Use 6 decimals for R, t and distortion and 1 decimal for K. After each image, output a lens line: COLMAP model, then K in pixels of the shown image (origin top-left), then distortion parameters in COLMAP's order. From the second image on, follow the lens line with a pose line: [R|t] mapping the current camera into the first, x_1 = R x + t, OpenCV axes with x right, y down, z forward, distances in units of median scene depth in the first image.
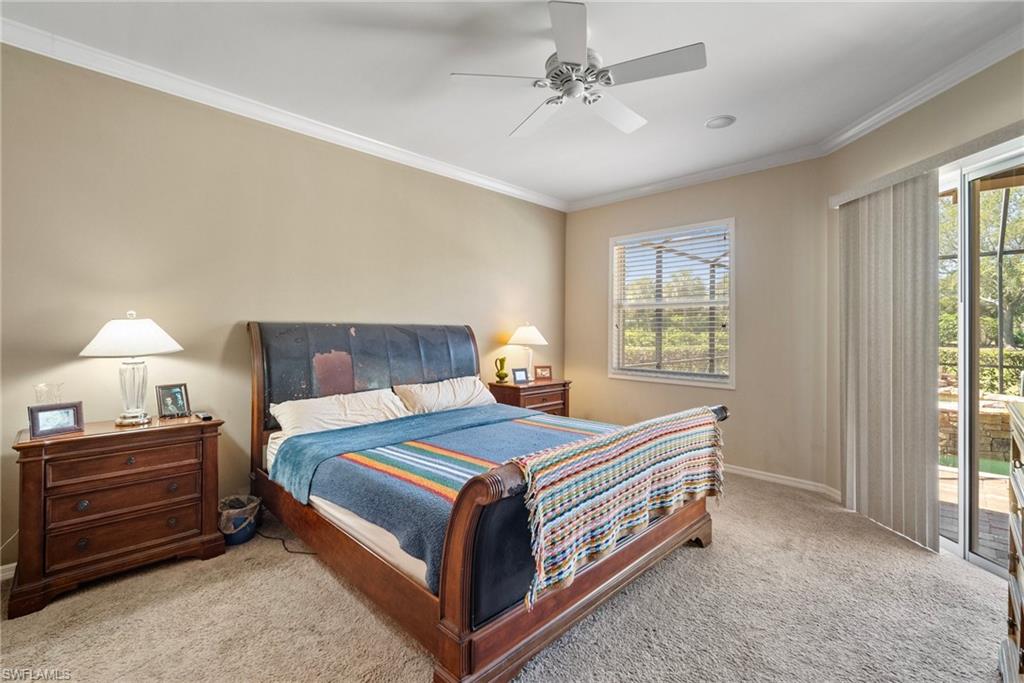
lens RADIAL K [[446.1, 0, 513.2], [0, 446.1, 331.1], [0, 0, 1]] dist [-0.007375, 0.001124]
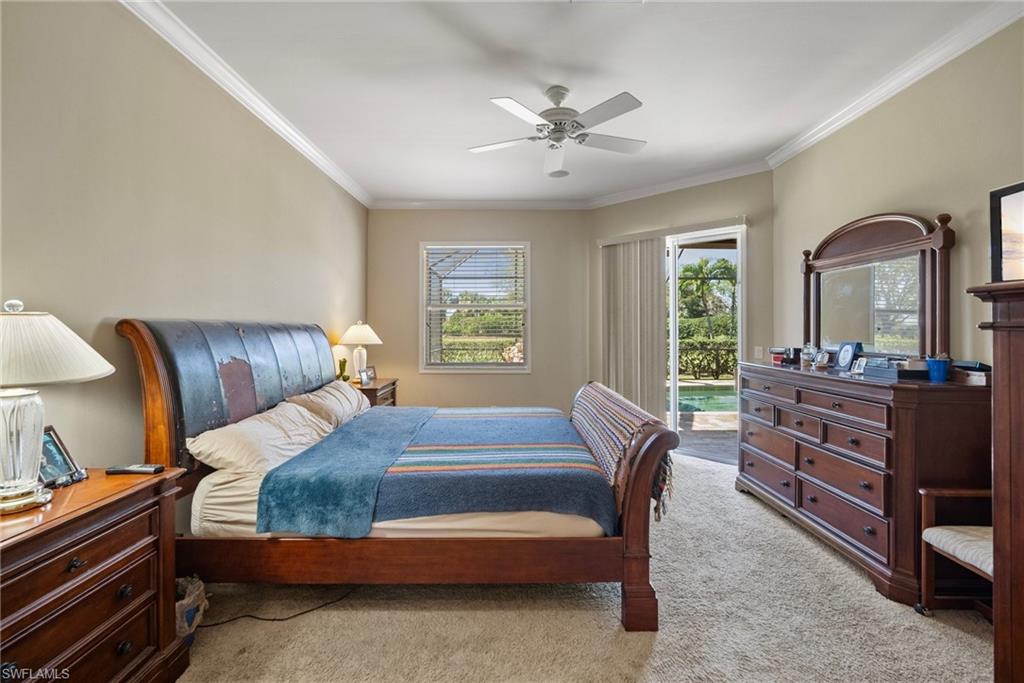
lens RADIAL K [[446.1, 0, 510.6], [0, 446.1, 330.8], [0, 0, 1]] dist [-0.007375, 0.001124]
pose [[0.710358, -0.010703, 0.703759, -0.665325], [0.007346, 0.999943, 0.007793, -0.005639], [-0.703802, -0.000366, 0.710396, 0.156473]]
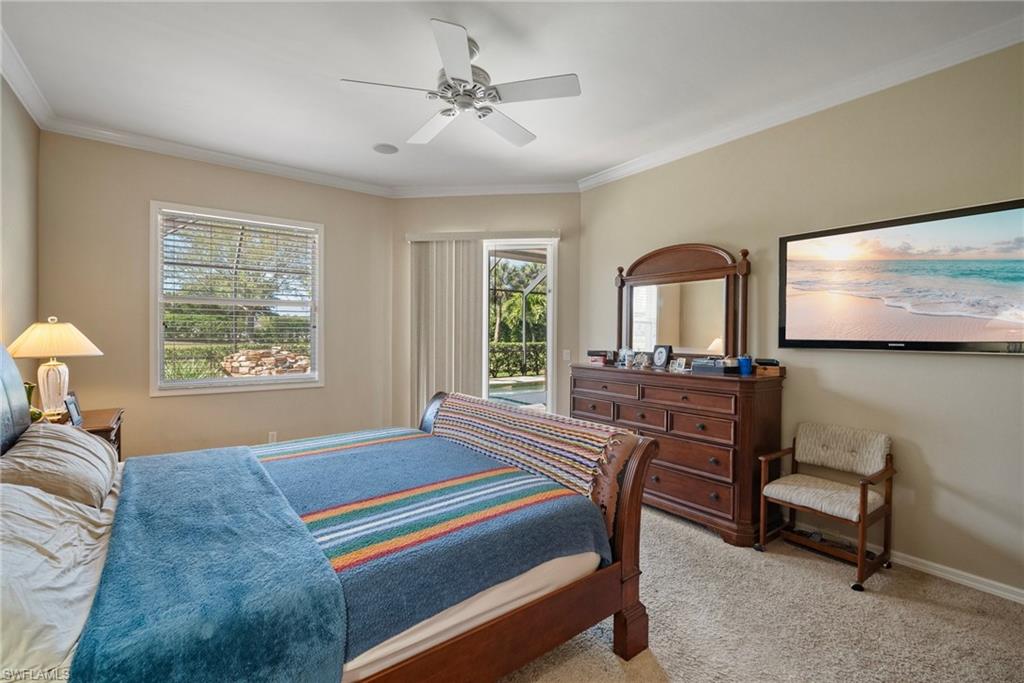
lens RADIAL K [[446.1, 0, 509.8], [0, 446.1, 342.5], [0, 0, 1]] dist [-0.007375, 0.001124]
pose [[0.149371, -0.026490, 0.988426, -0.699090], [-0.003012, 0.999624, 0.027246, -0.006841], [-0.988777, -0.007047, 0.149235, 0.570584]]
